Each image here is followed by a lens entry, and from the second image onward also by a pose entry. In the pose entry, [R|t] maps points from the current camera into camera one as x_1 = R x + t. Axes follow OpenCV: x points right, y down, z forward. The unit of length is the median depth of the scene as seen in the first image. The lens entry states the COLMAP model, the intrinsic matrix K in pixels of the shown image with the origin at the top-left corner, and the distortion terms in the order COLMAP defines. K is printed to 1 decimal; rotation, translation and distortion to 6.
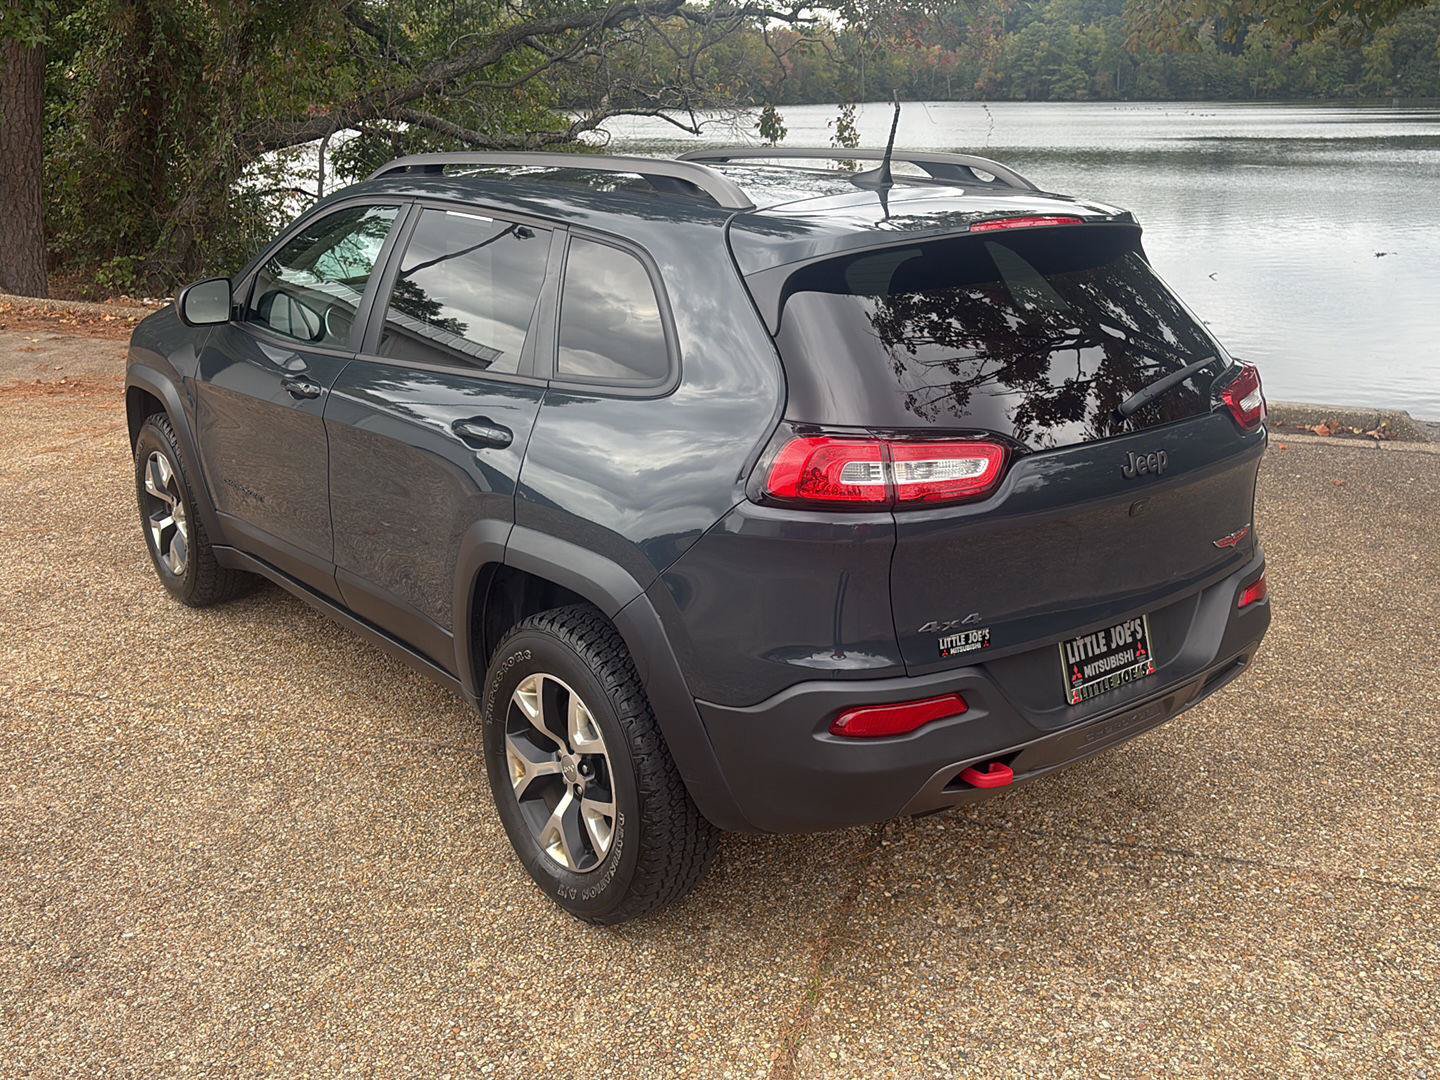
lens RADIAL K [[1390.8, 0, 725.1], [0, 1390.8, 549.2], [0, 0, 1]] dist [0.029584, 0.000000]
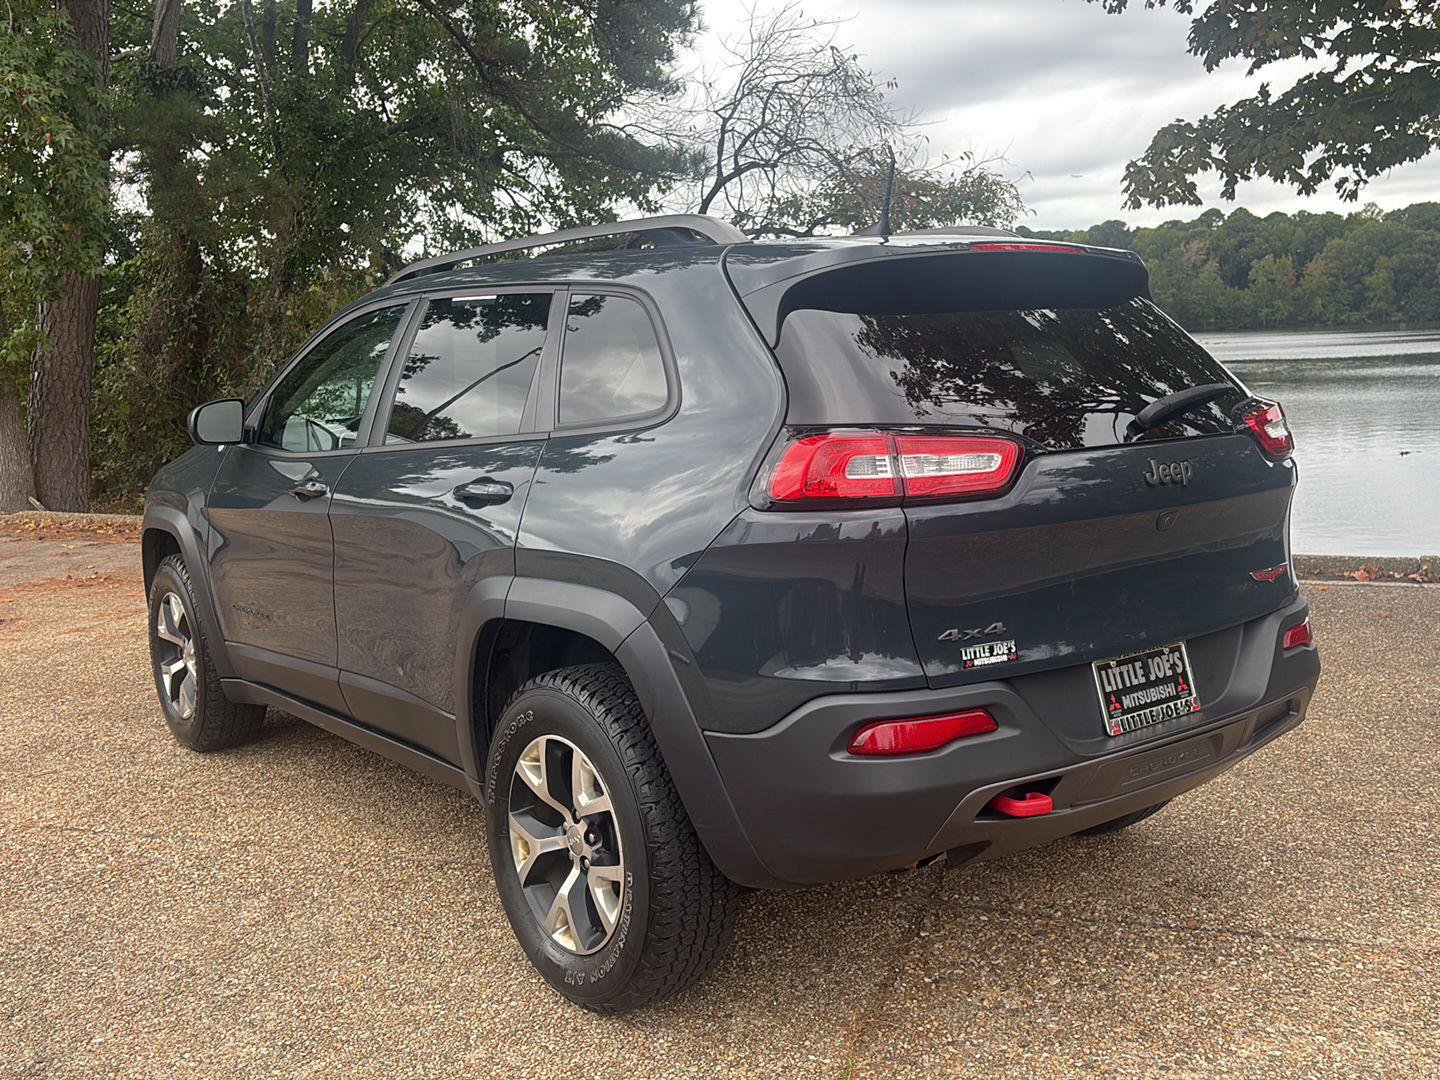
lens RADIAL K [[1390.8, 0, 725.1], [0, 1390.8, 550.6], [0, 0, 1]] dist [0.029584, 0.000000]
pose [[0.999107, -0.034670, -0.024160, 0.016575], [0.030131, 0.985335, -0.167951, 0.122782], [0.029628, 0.167073, 0.985499, 0.051547]]
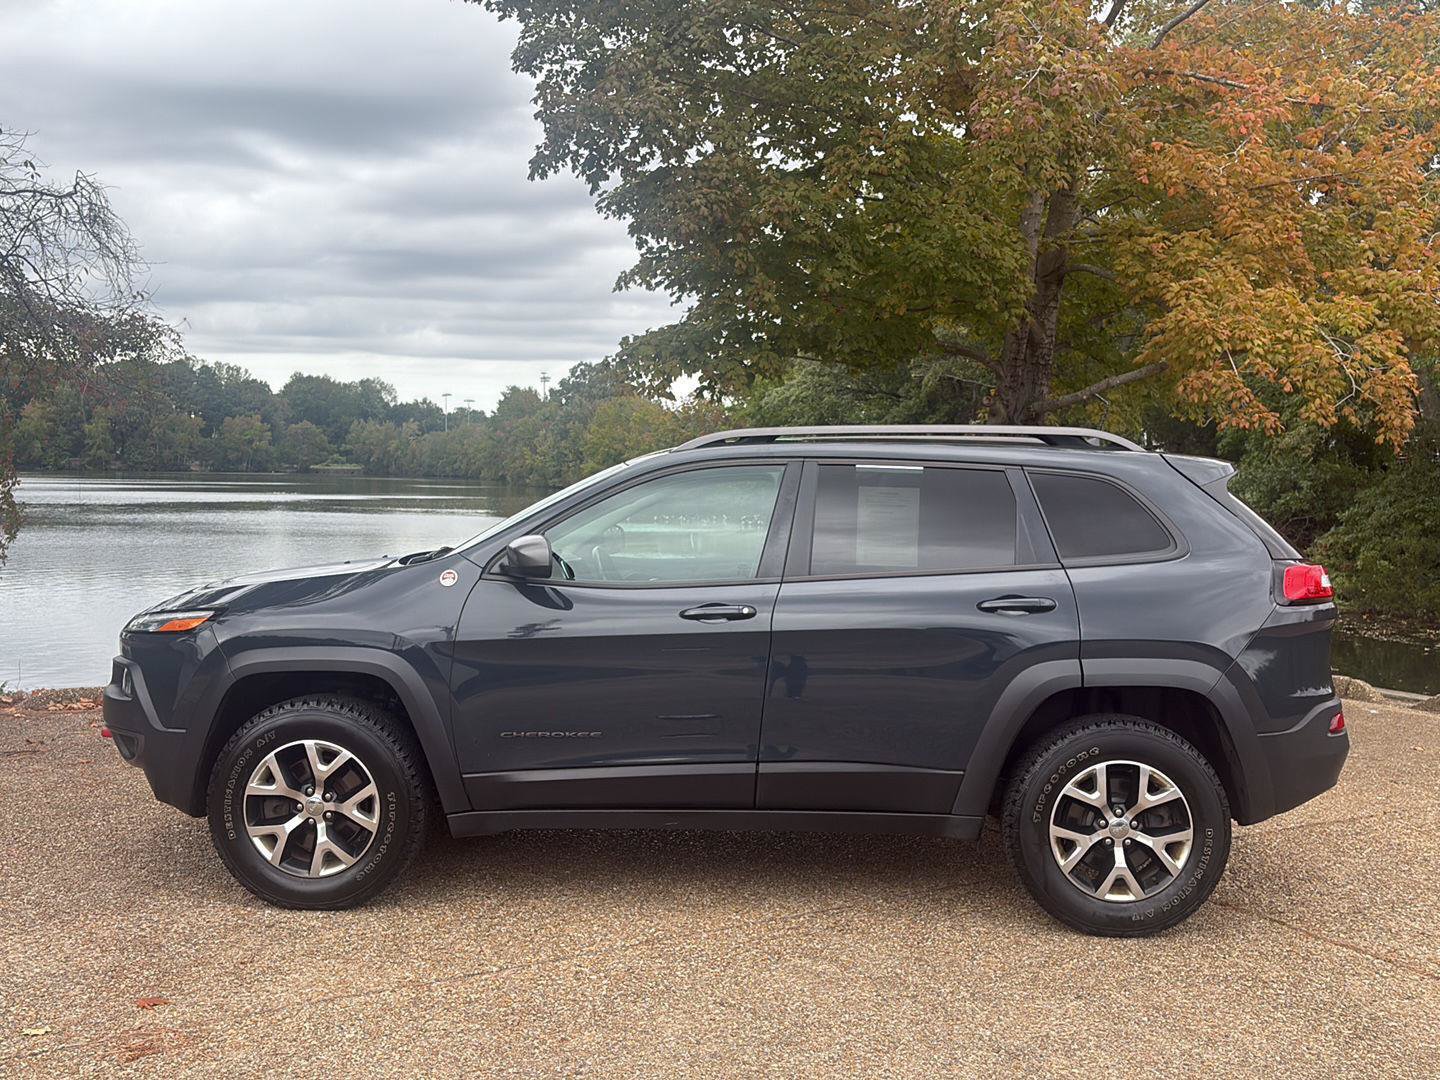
lens RADIAL K [[1390.8, 0, 725.1], [0, 1390.8, 529.8], [0, 0, 1]] dist [0.029584, 0.000000]
pose [[0.665931, -0.017244, 0.745814, -1.412235], [0.215155, 0.961692, -0.169874, 0.018009], [-0.714314, 0.273590, 0.644130, 0.271289]]
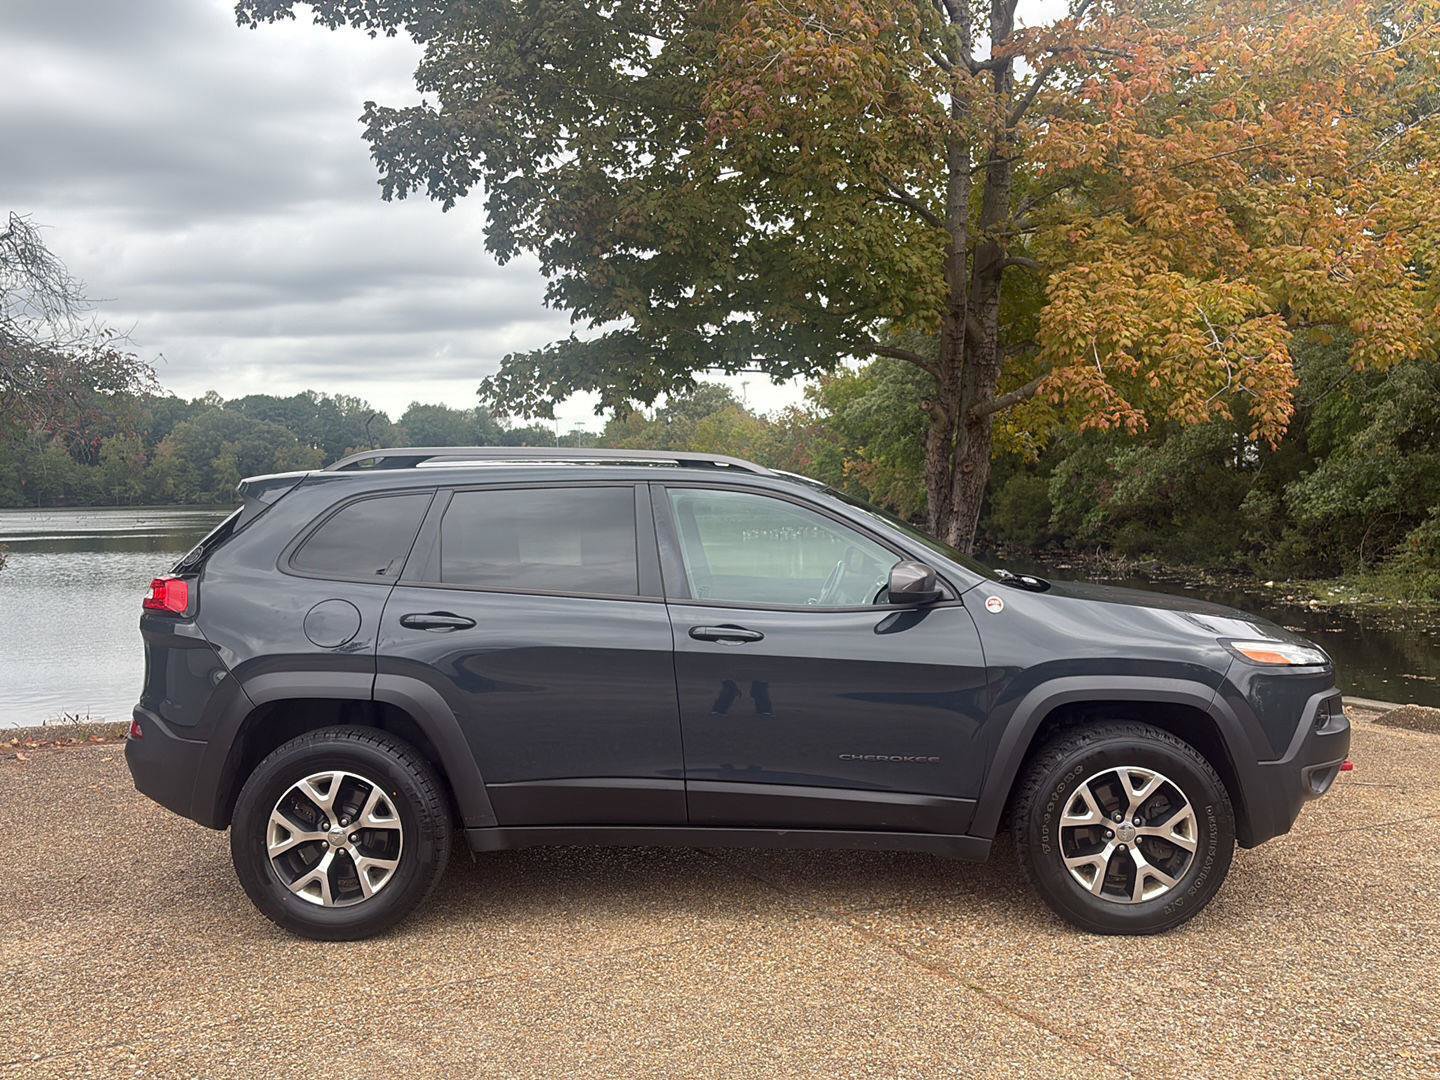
lens RADIAL K [[1390.8, 0, 719.8], [0, 1390.8, 554.5], [0, 0, 1]] dist [0.029584, 0.000000]
pose [[0.726457, -0.043082, 0.685860, -0.982692], [0.228539, 0.956373, -0.181993, 0.084697], [-0.648097, 0.288955, 0.704610, 0.037375]]
